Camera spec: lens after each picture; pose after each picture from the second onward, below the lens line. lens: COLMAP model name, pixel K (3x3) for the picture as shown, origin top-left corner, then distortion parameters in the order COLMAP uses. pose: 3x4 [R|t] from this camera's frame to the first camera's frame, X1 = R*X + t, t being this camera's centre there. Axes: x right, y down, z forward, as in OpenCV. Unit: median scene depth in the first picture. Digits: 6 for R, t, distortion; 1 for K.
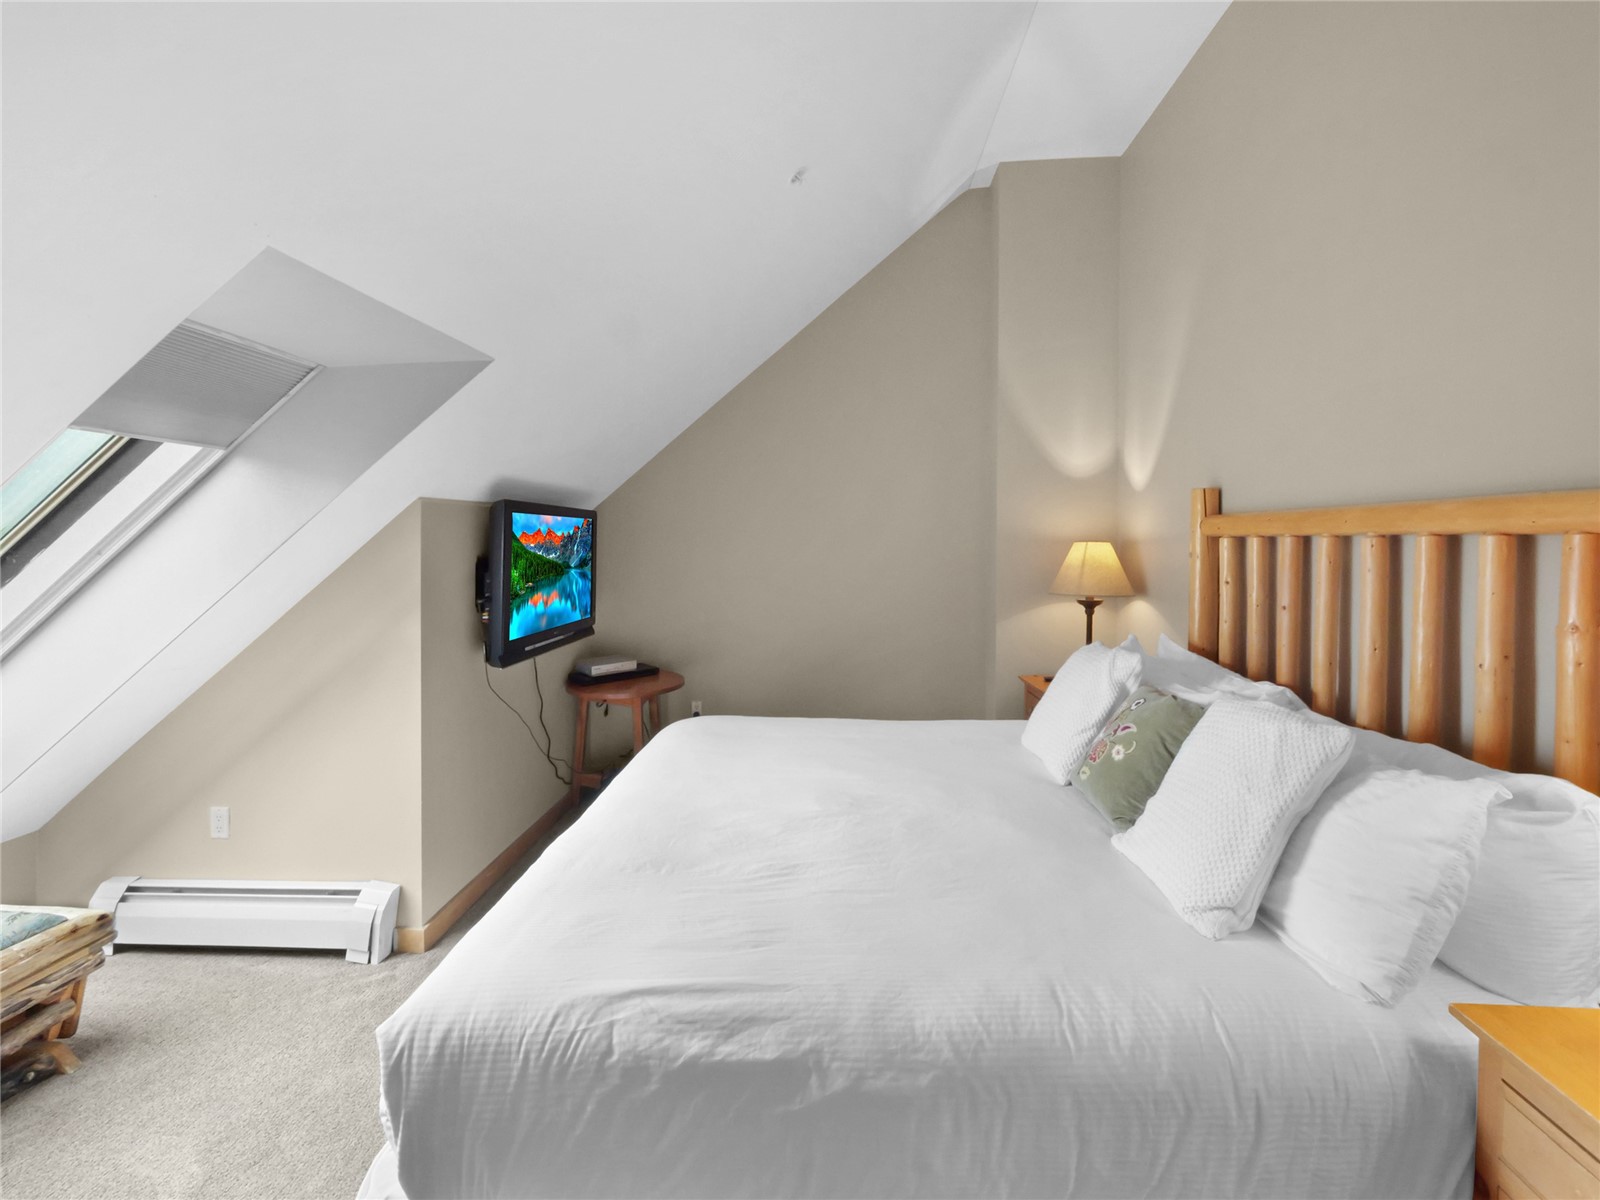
lens RADIAL K [[700.1, 0, 800.8], [0, 700.1, 559.7], [0, 0, 1]] dist [-0.002076, -0.000649]
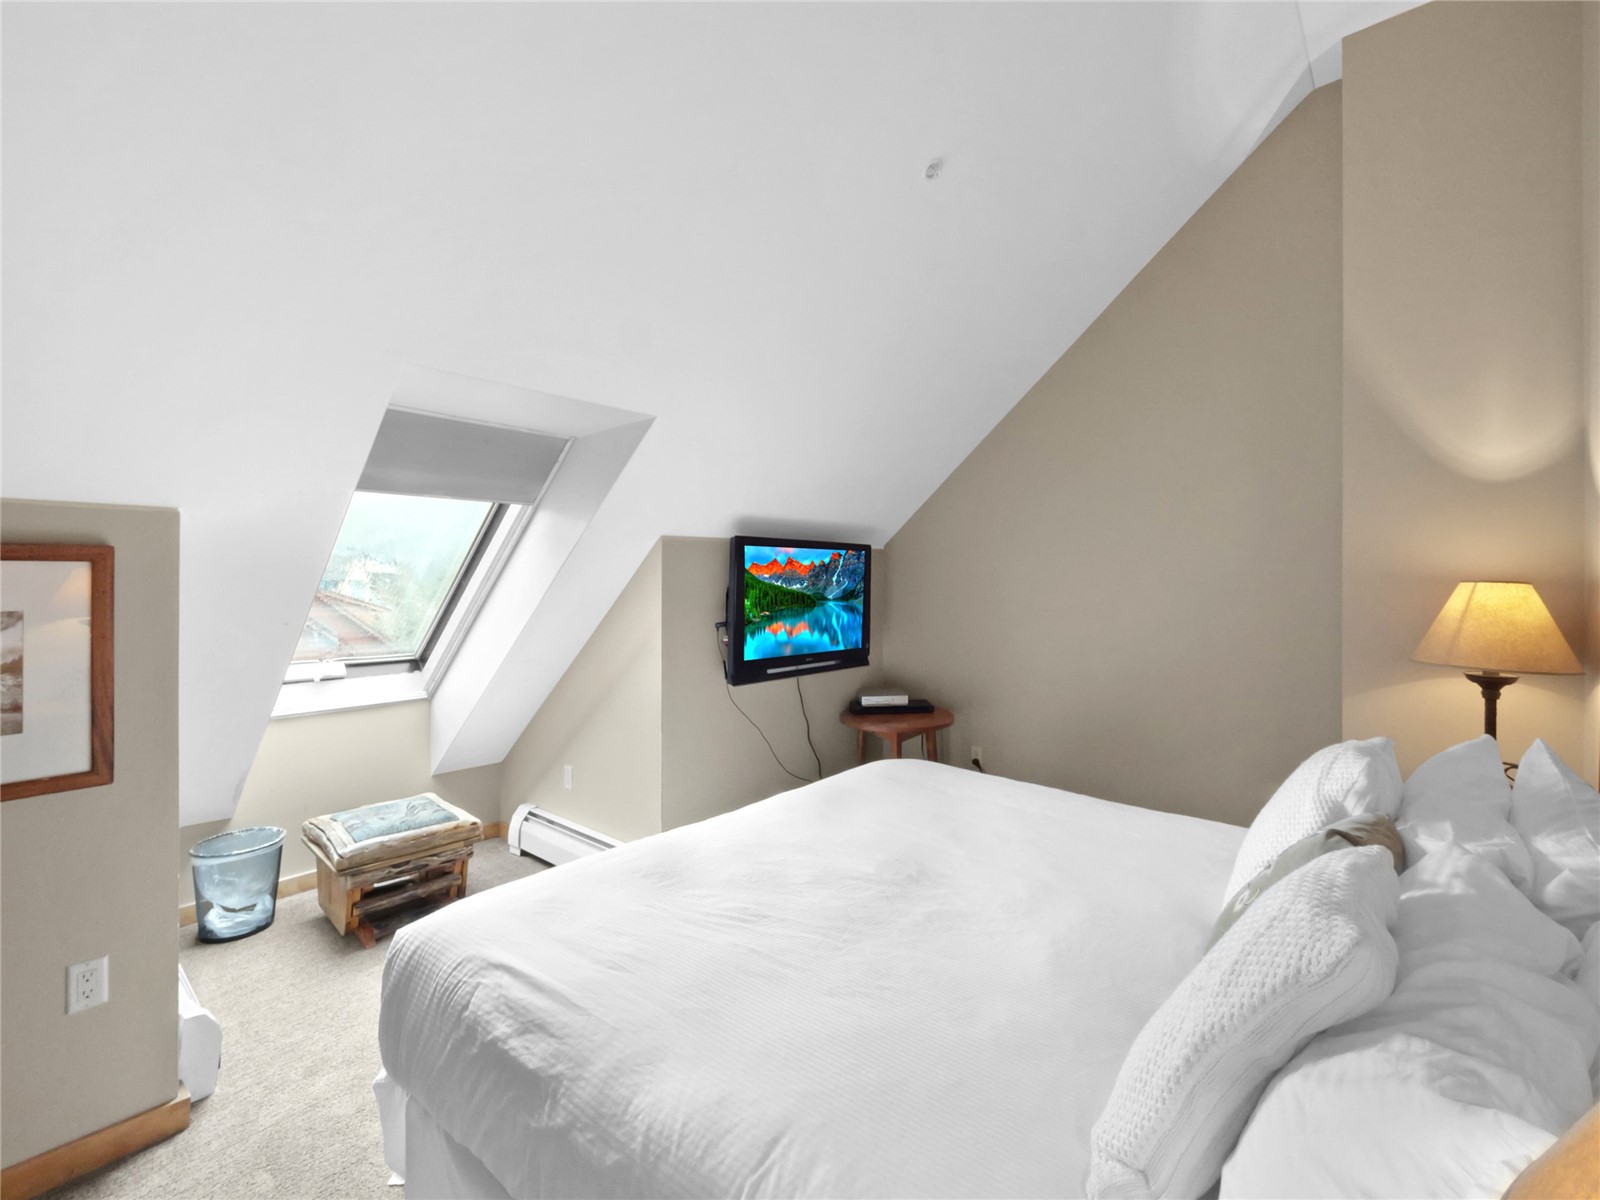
lens RADIAL K [[707.4, 0, 802.7], [0, 707.4, 590.4], [0, 0, 1]] dist [-0.000791, -0.000511]
pose [[0.804316, 0.020732, -0.593840, 0.457992], [-0.027058, 0.999632, -0.001750, -0.001155], [0.593586, 0.017475, 0.804581, 0.198447]]
